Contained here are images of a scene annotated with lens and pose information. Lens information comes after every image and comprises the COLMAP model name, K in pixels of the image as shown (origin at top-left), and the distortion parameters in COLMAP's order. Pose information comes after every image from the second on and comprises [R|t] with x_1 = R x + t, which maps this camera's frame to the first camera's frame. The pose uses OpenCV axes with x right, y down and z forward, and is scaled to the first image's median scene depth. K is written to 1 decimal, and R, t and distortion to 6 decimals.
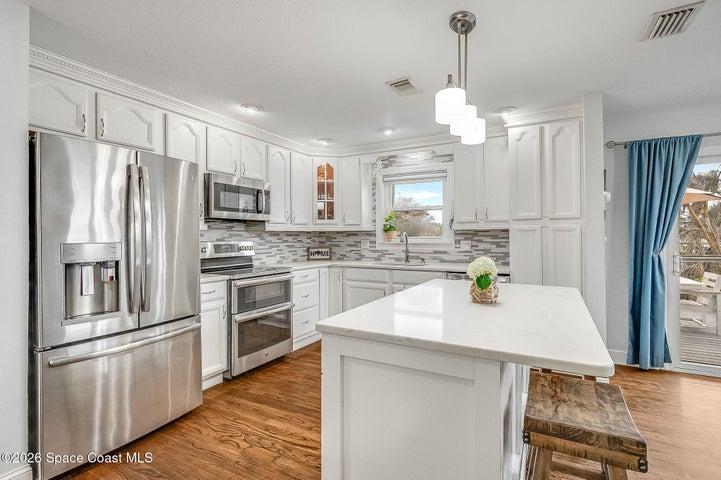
lens RADIAL K [[350.7, 0, 362.4], [0, 350.7, 234.8], [0, 0, 1]] dist [-0.000279, -0.000094]
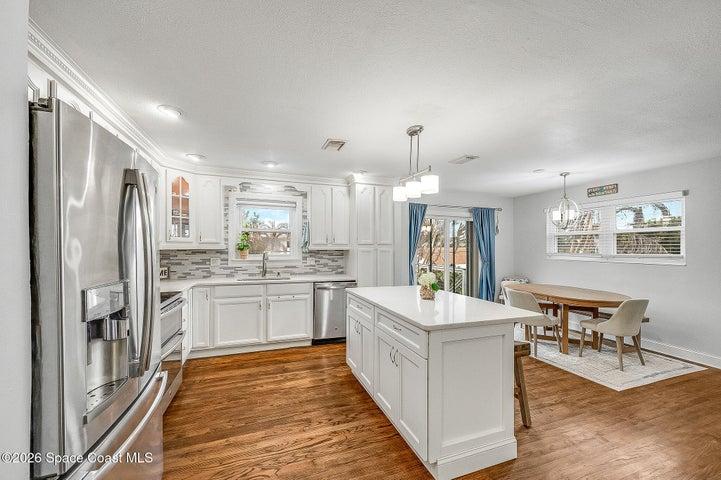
lens RADIAL K [[289.3, 0, 360.9], [0, 289.3, 245.4], [0, 0, 1]] dist [0.000751, 0.000114]
pose [[0.659685, 0.011955, 0.751447, -0.457727], [-0.011929, 0.999914, -0.005435, -0.028513], [-0.751448, -0.005379, 0.659771, 0.149175]]
